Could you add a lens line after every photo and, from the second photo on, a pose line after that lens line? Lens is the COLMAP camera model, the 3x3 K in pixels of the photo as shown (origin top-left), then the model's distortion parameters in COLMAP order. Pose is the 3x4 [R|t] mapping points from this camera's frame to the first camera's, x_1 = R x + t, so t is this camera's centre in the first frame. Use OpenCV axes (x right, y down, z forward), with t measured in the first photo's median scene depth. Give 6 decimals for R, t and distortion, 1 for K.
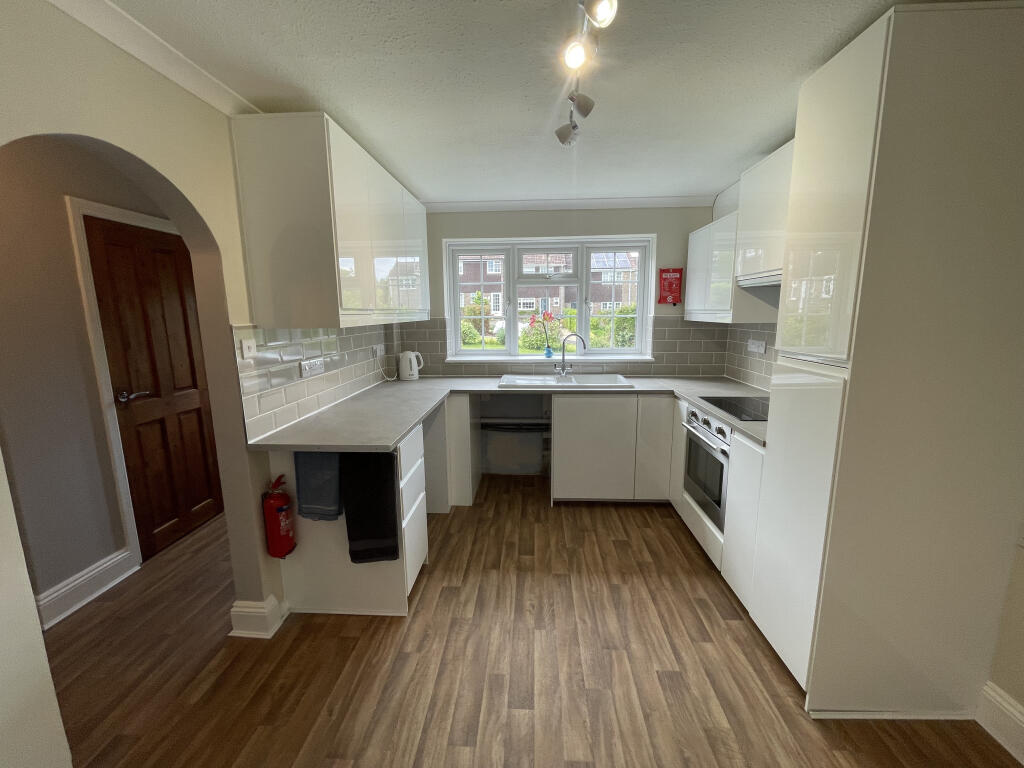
lens RADIAL K [[420.7, 0, 509.8], [0, 420.7, 383.4], [0, 0, 1]] dist [-0.001038, -0.000065]
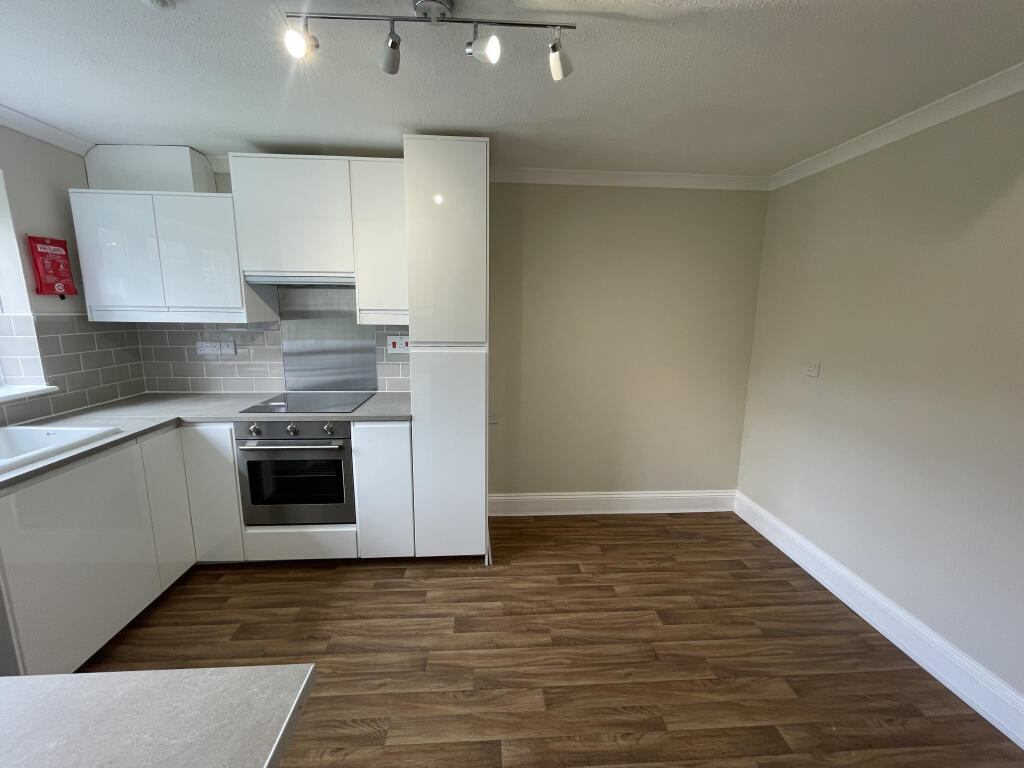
lens RADIAL K [[420.7, 0, 509.8], [0, 420.7, 383.4], [0, 0, 1]] dist [-0.001038, -0.000065]
pose [[-0.126671, -0.163790, 0.978329, -0.553477], [0.158254, 0.970304, 0.182936, -0.117875], [-0.979240, 0.177997, -0.096989, 0.712574]]
